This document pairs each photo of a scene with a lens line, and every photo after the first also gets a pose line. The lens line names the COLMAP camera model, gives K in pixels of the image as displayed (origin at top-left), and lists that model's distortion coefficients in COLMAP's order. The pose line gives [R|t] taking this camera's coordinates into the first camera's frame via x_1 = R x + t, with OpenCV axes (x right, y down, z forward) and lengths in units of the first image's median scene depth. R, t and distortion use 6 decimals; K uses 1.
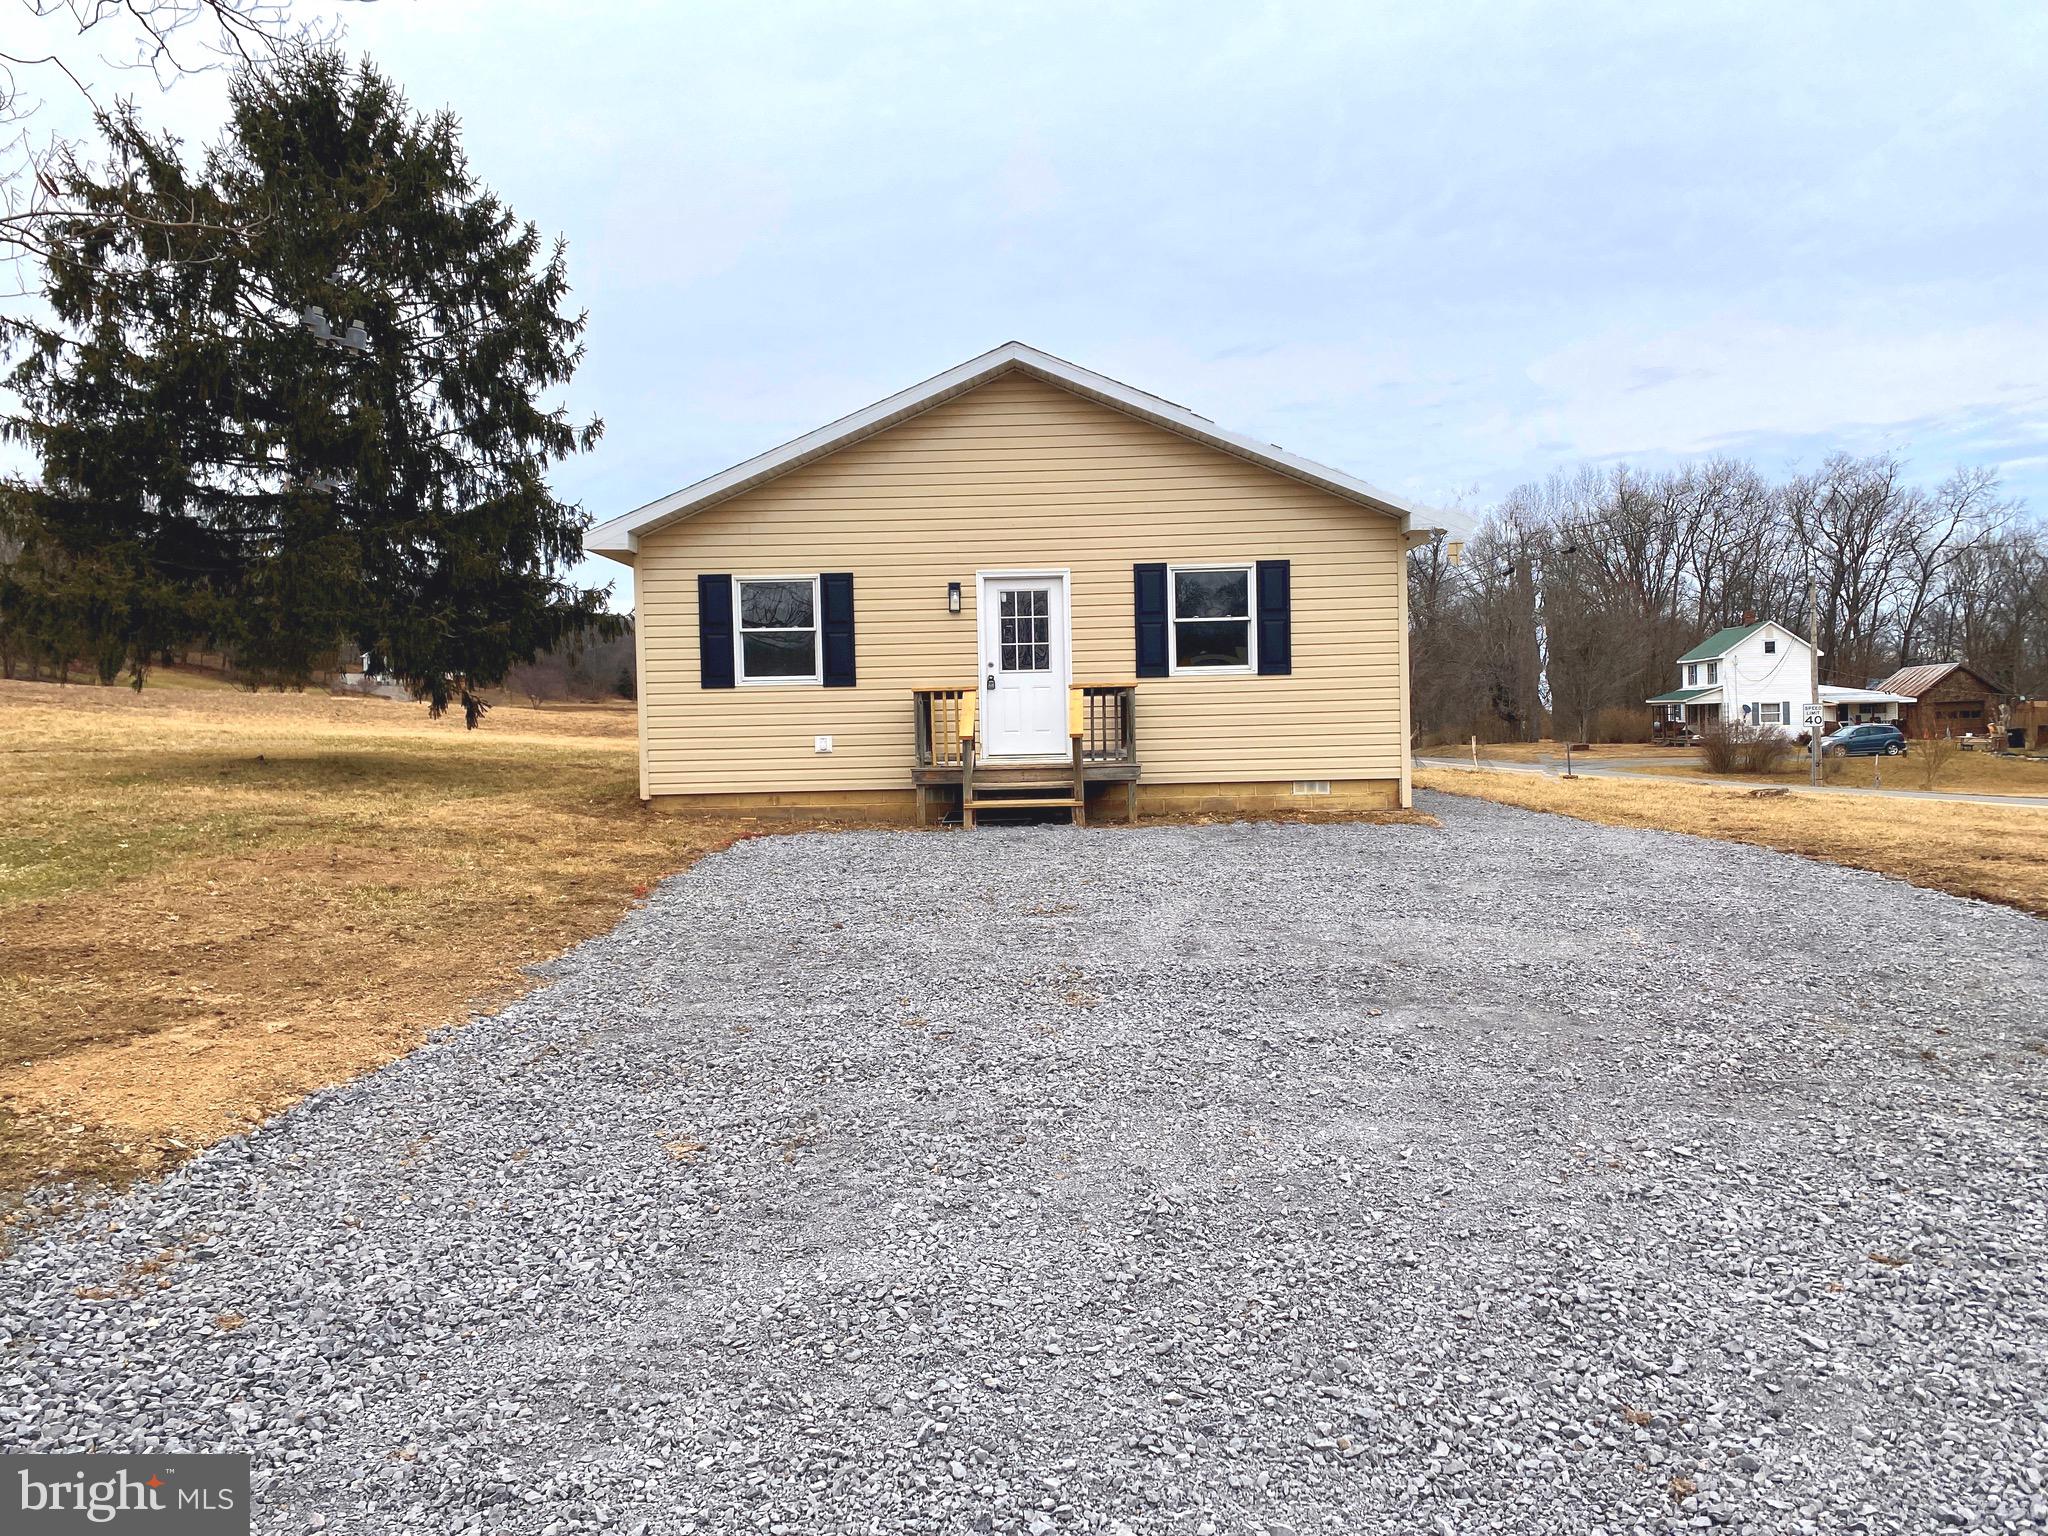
lens RADIAL K [[1606.3, 0, 1024.0], [0, 1606.3, 768.0], [0, 0, 1]] dist [0.154574, -0.254322]
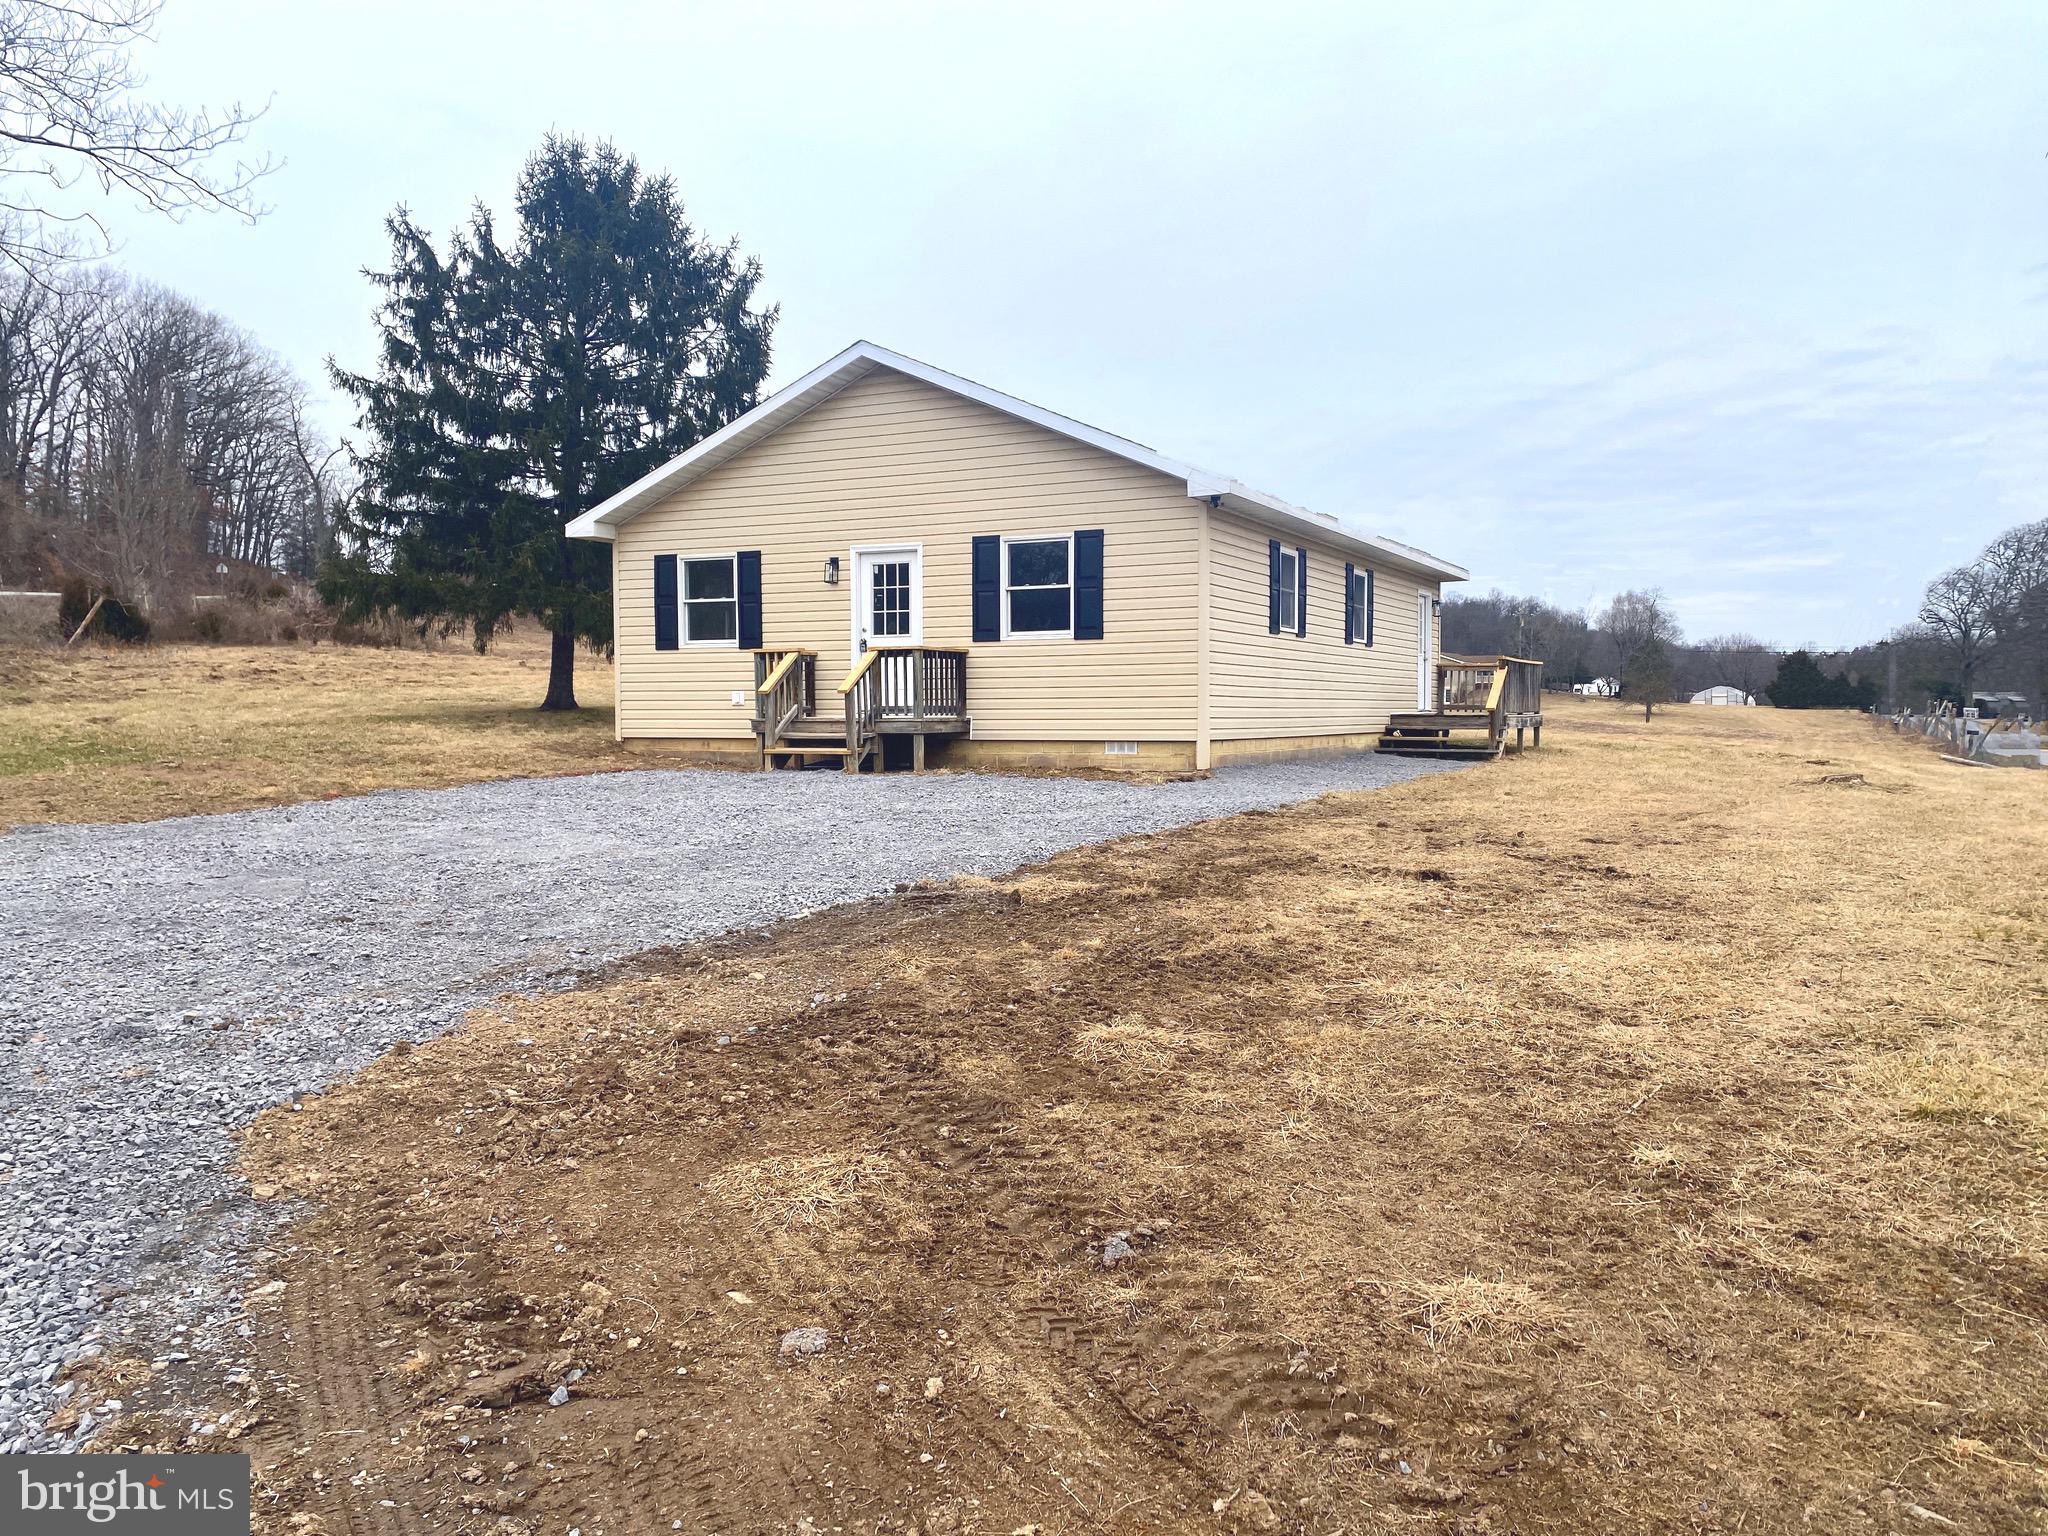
lens RADIAL K [[1606.3, 0, 1024.0], [0, 1606.3, 768.0], [0, 0, 1]] dist [0.154574, -0.254322]
pose [[0.895445, 0.035643, -0.443744, 0.584850], [-0.028769, 0.999339, 0.022218, 0.003973], [0.444242, -0.007129, 0.895878, 0.040875]]
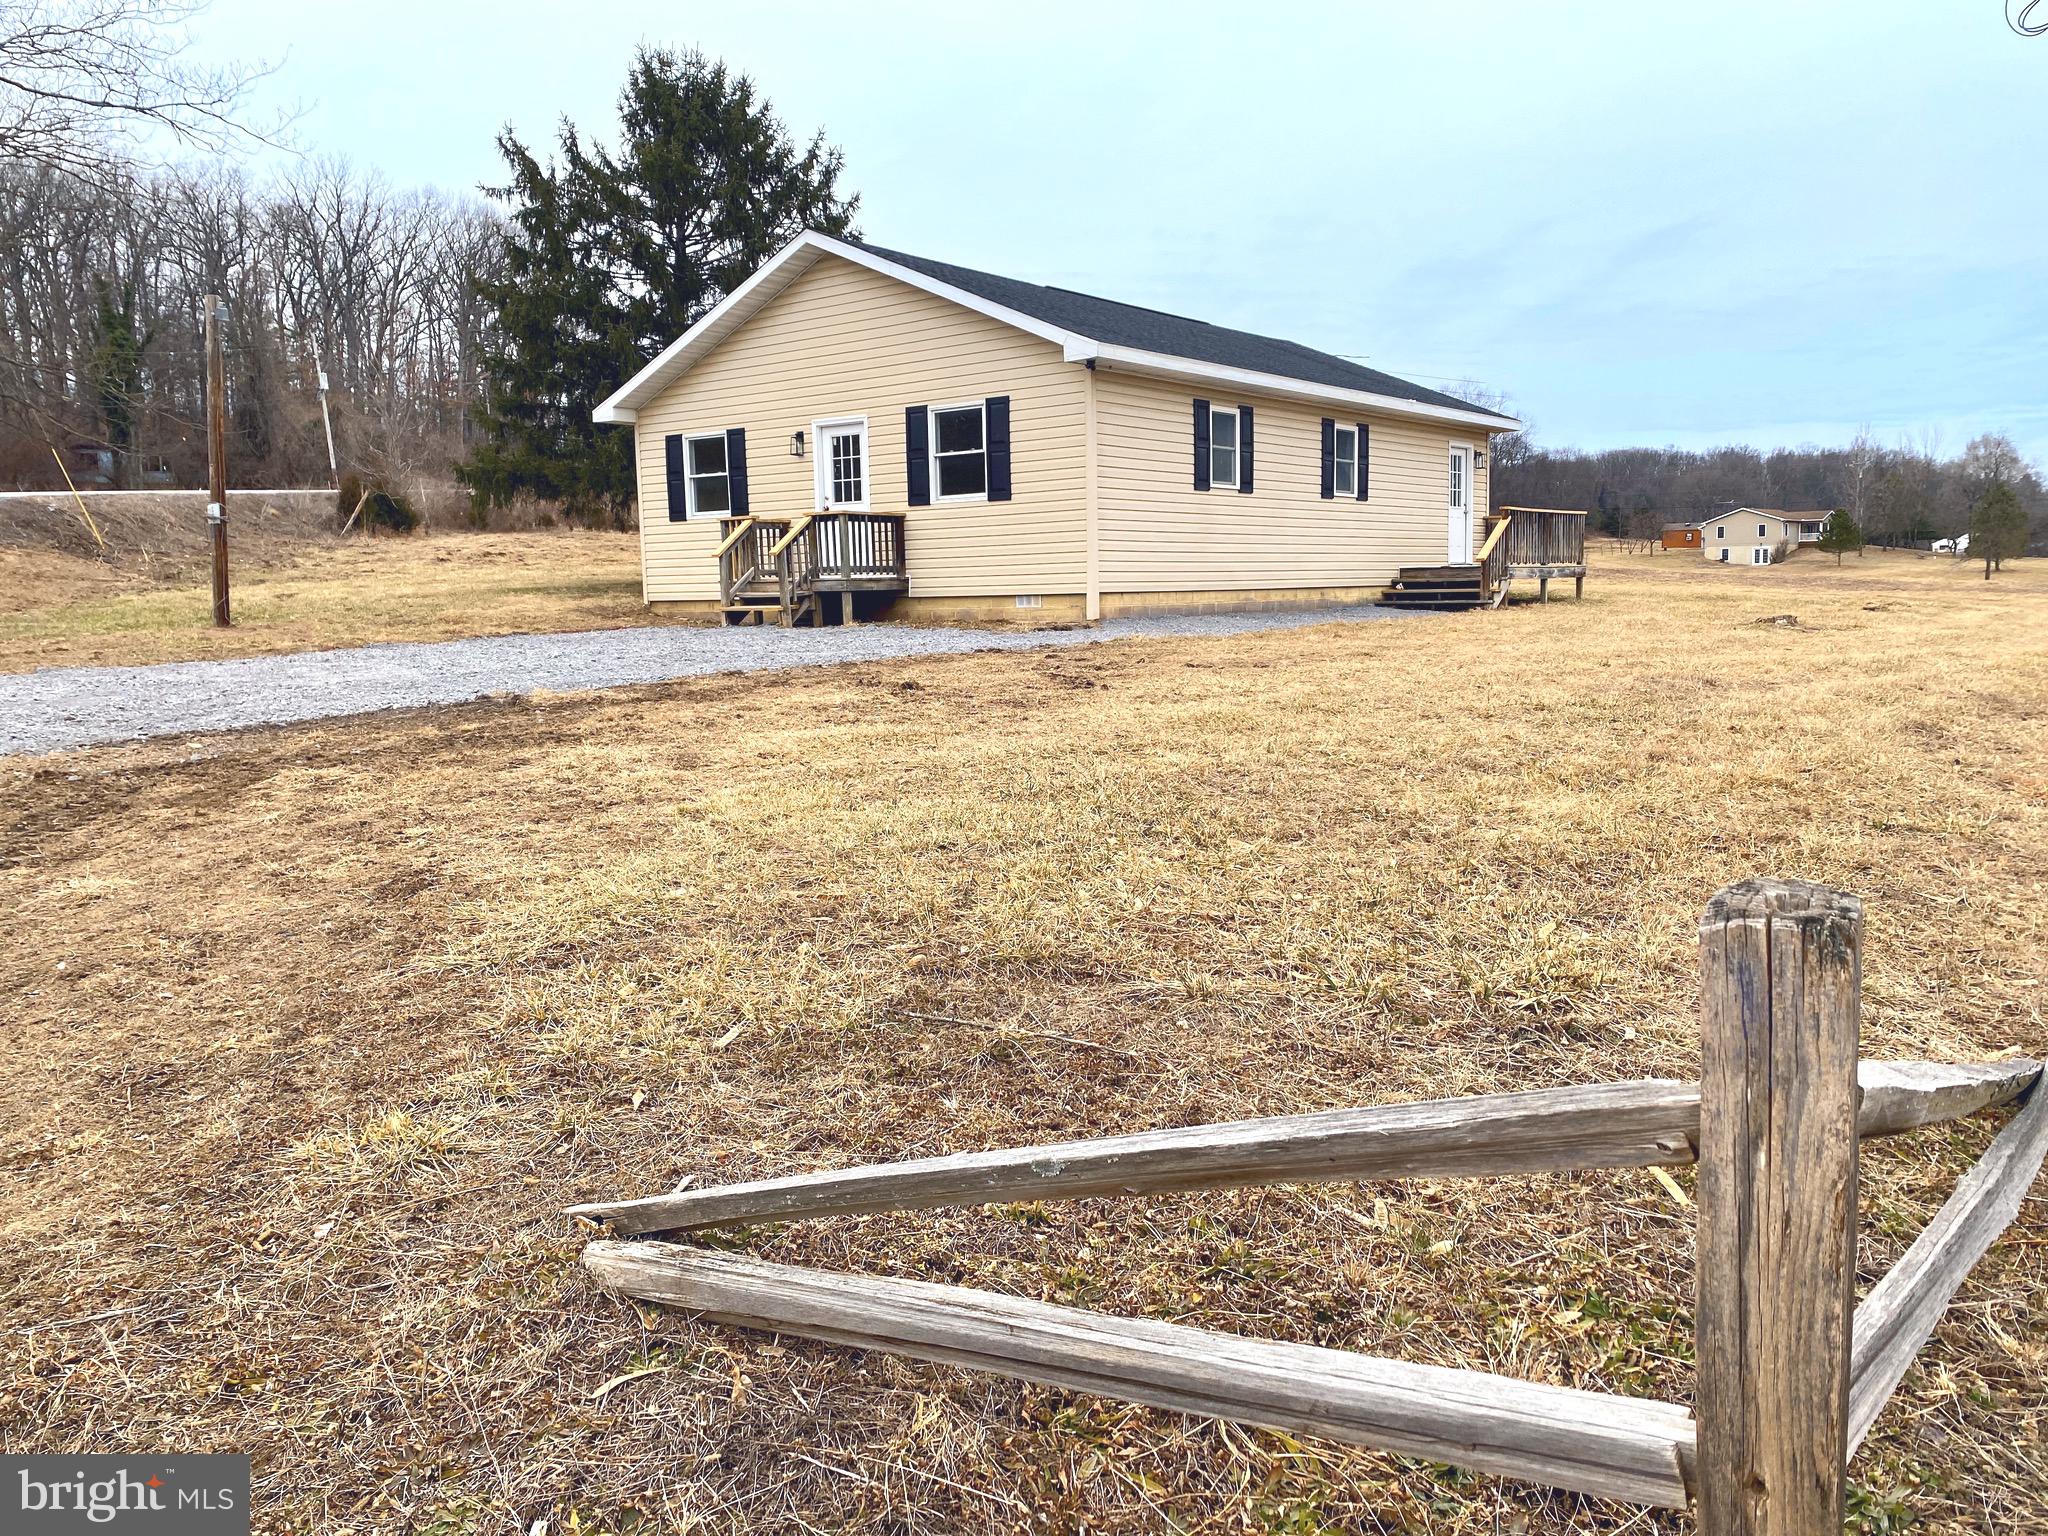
lens RADIAL K [[1606.3, 0, 1024.0], [0, 1606.3, 768.0], [0, 0, 1]] dist [0.154574, -0.254322]
pose [[0.789426, 0.071834, -0.609628, 0.872686], [-0.012194, 0.994768, 0.101425, 0.014183], [0.613724, -0.072634, 0.786172, 0.104332]]
